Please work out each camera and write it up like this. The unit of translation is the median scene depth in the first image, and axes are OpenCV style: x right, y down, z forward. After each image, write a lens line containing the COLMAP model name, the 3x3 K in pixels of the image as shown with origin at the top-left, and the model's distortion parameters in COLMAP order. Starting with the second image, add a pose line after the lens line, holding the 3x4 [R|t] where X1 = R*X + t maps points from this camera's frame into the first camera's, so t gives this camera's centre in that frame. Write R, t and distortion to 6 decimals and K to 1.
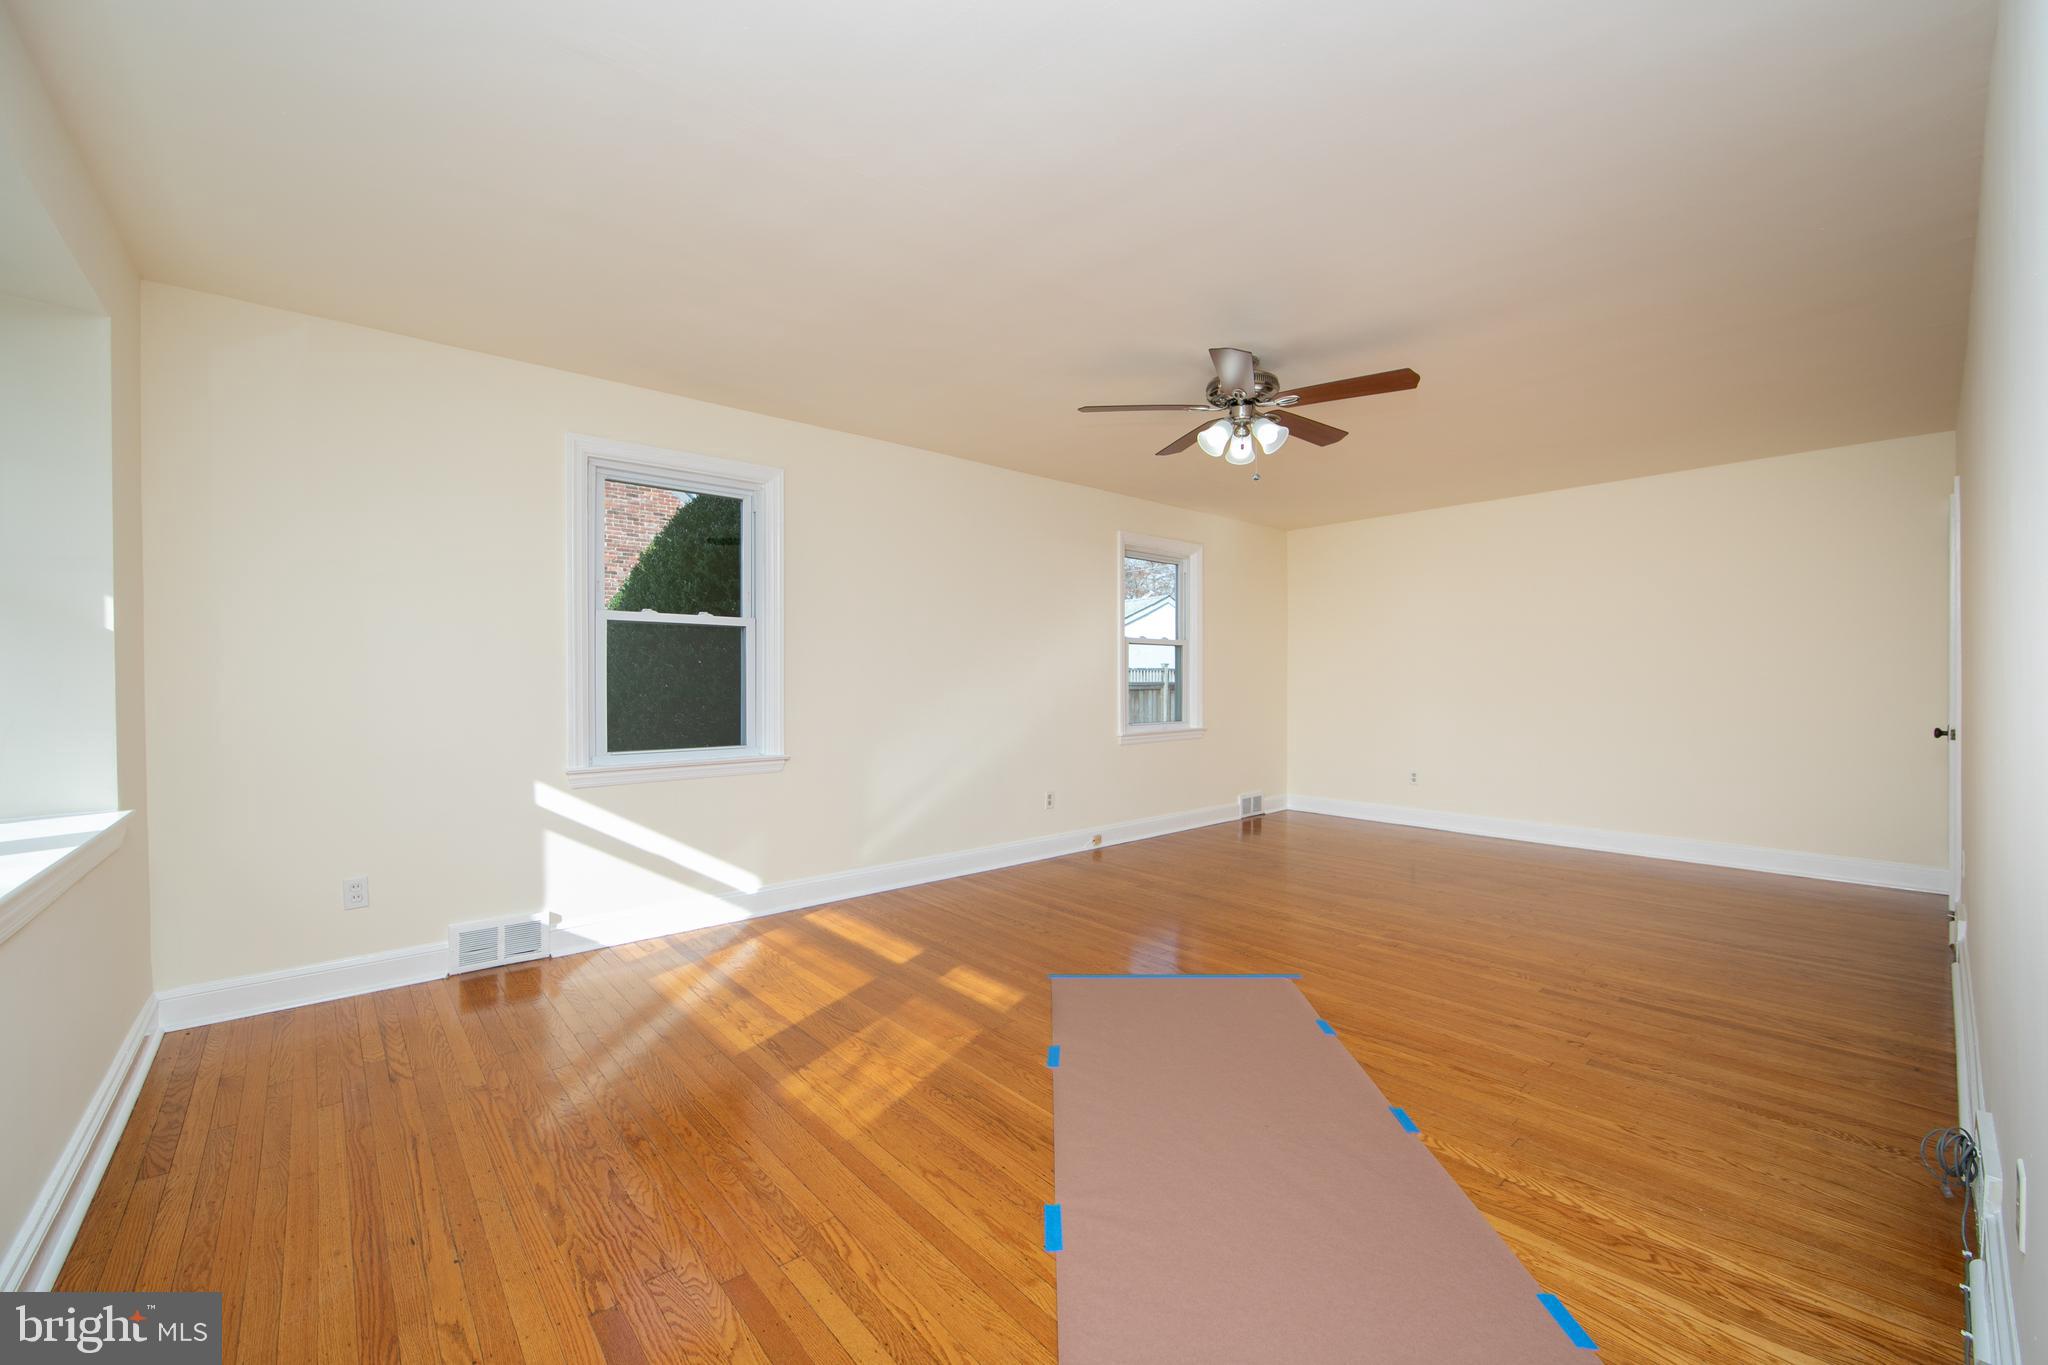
lens RADIAL K [[814.7, 0, 1001.6], [0, 814.7, 688.7], [0, 0, 1]] dist [-0.006907, -0.000471]
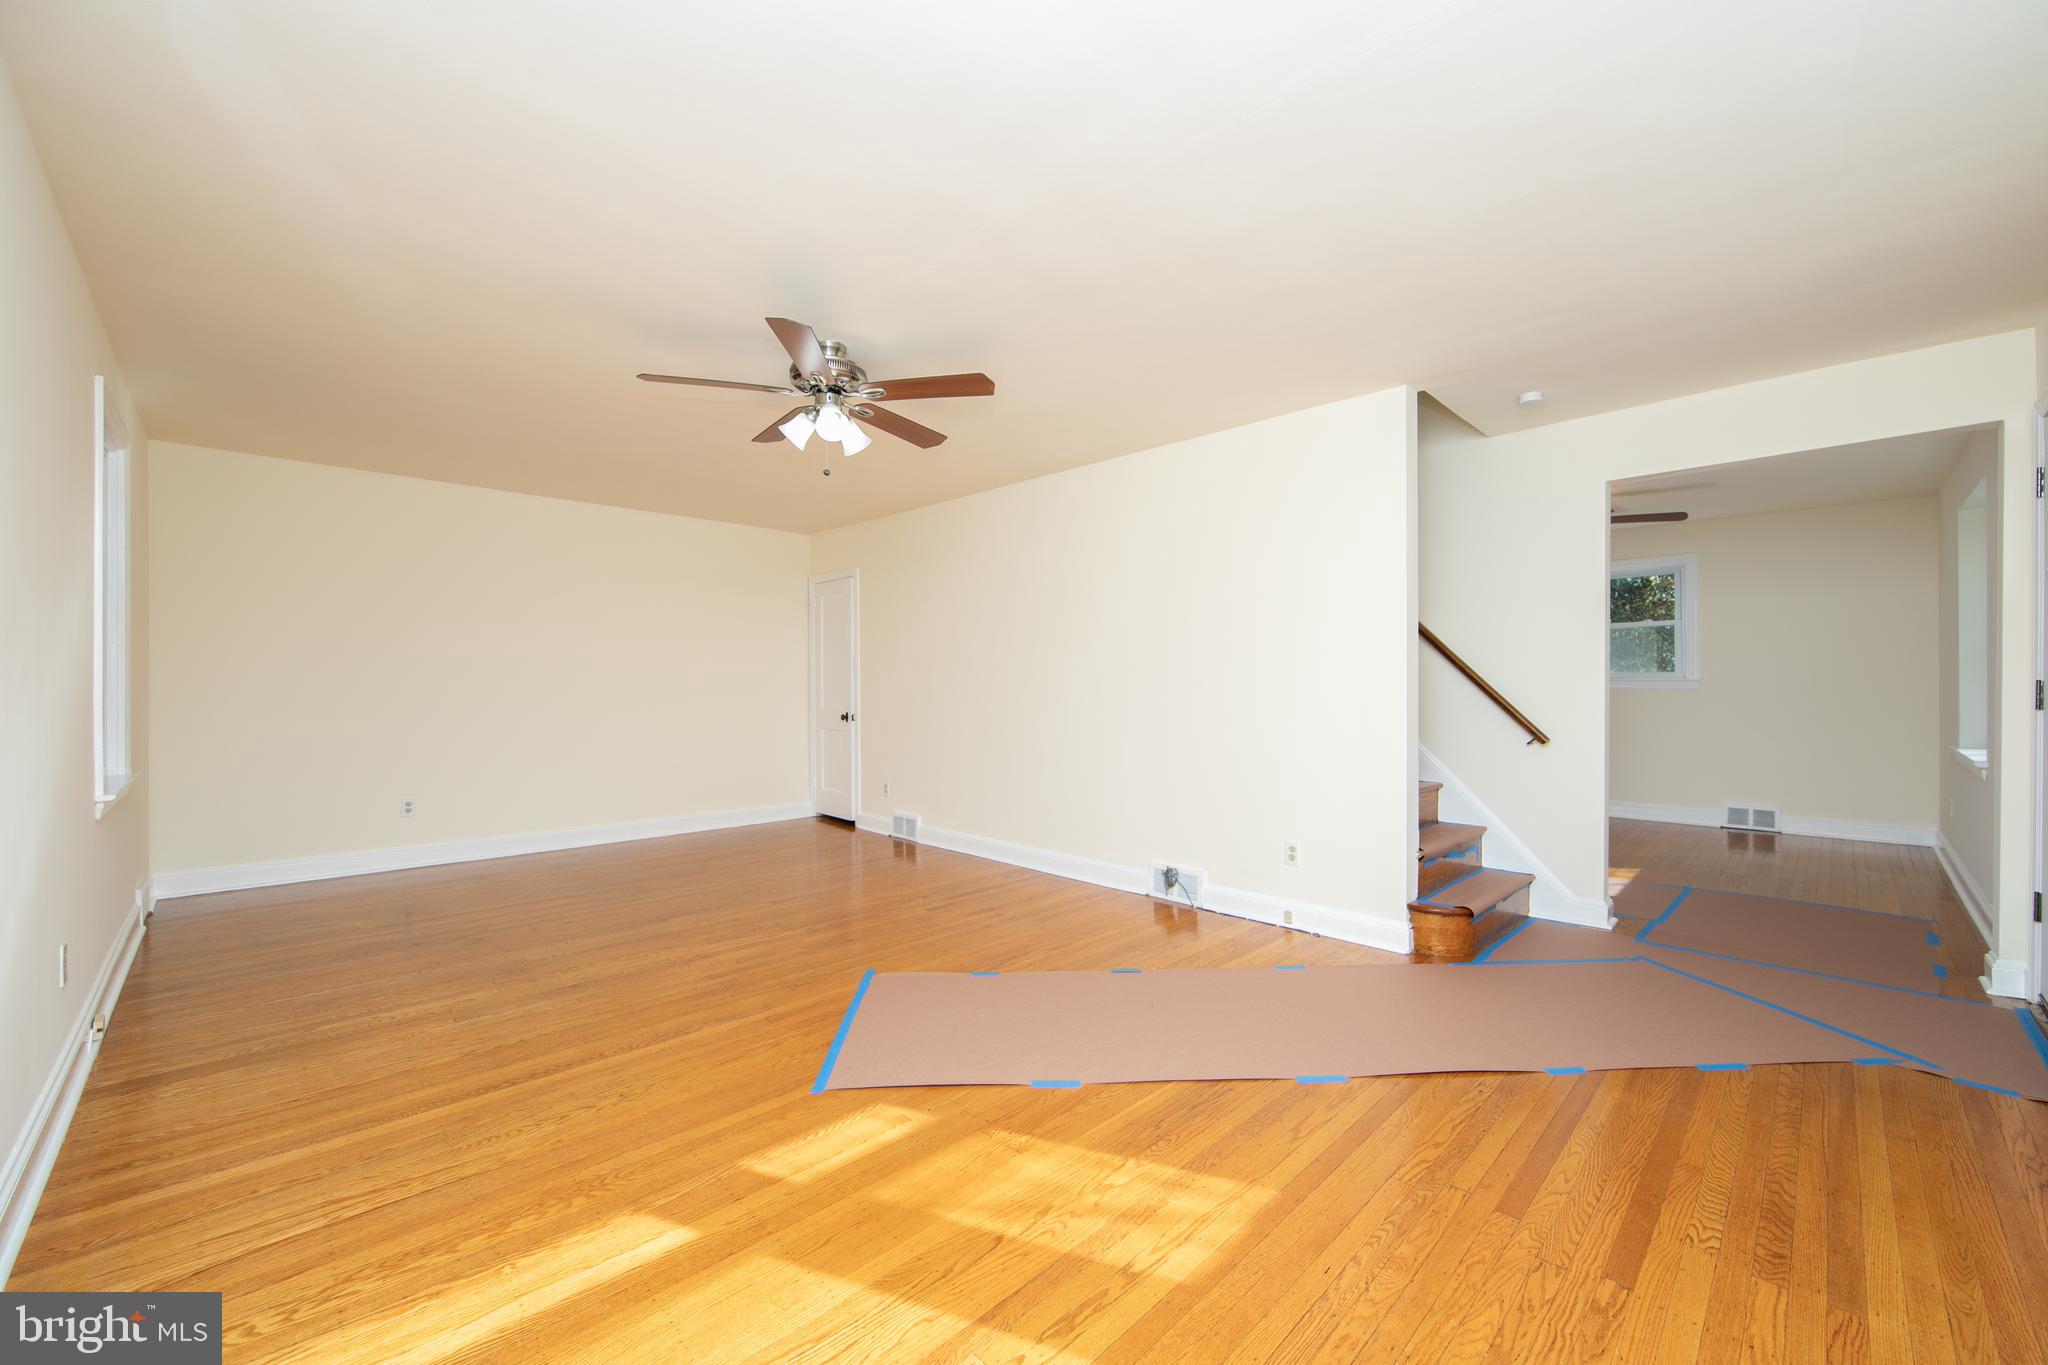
lens RADIAL K [[814.7, 0, 1032.3], [0, 814.7, 687.3], [0, 0, 1]] dist [-0.006907, -0.000471]
pose [[-0.093914, 0.001732, 0.995579, -0.669849], [0.009709, 0.999953, -0.000824, -0.010267], [-0.995533, 0.009589, -0.093926, 0.841967]]
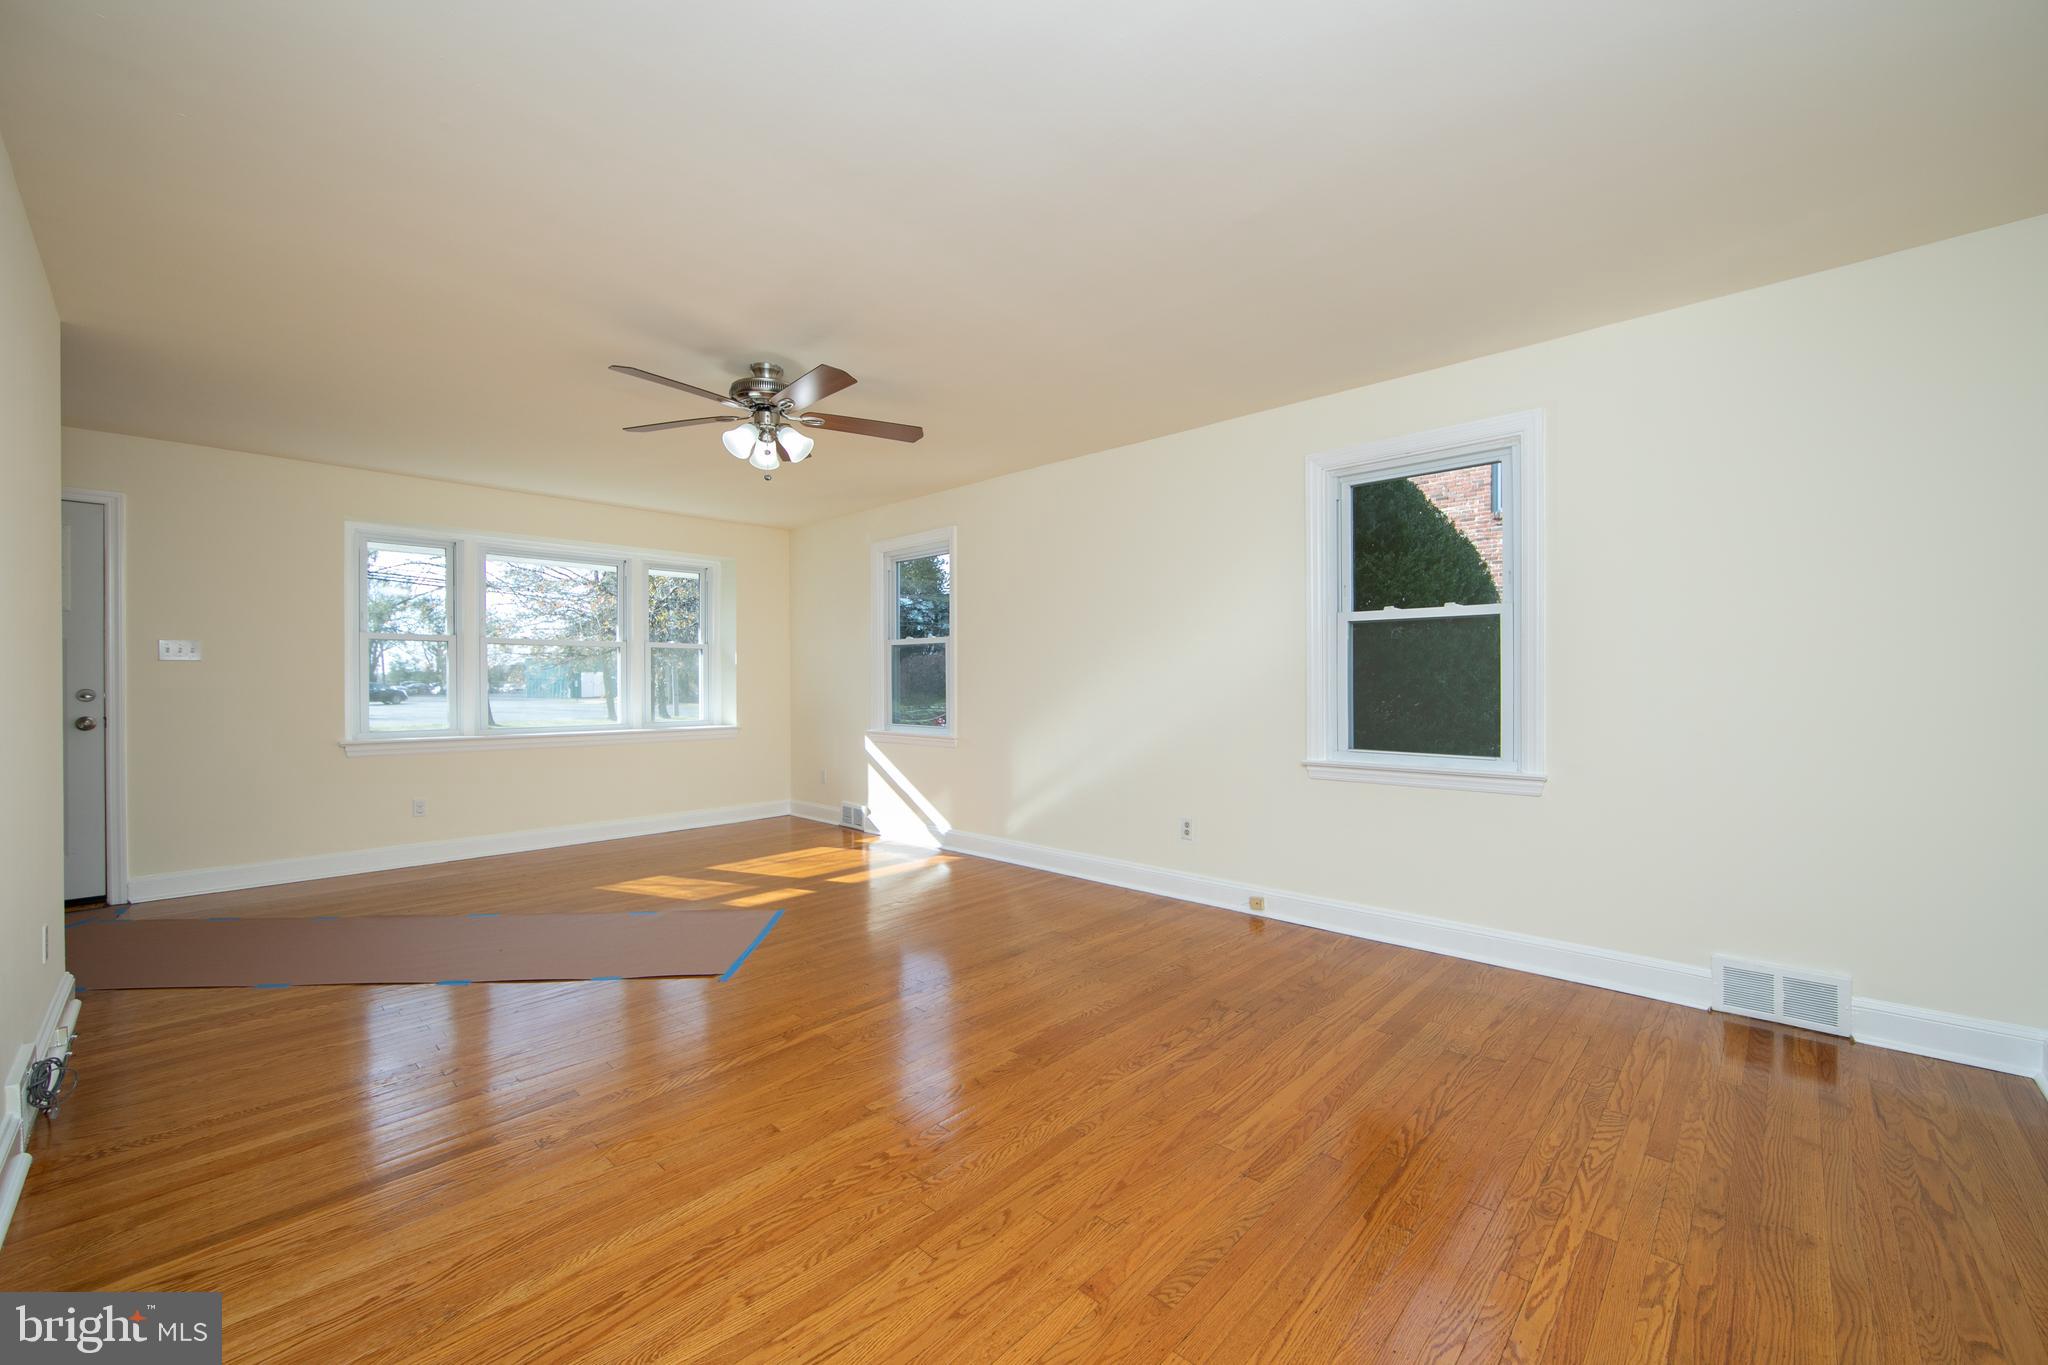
lens RADIAL K [[814.7, 0, 1010.1], [0, 814.7, 683.9], [0, 0, 1]] dist [-0.006907, -0.000471]
pose [[0.077204, -0.002215, -0.997013, 1.276574], [-0.008259, 0.999962, -0.002861, 0.004126], [0.996981, 0.008455, 0.077183, 1.191344]]
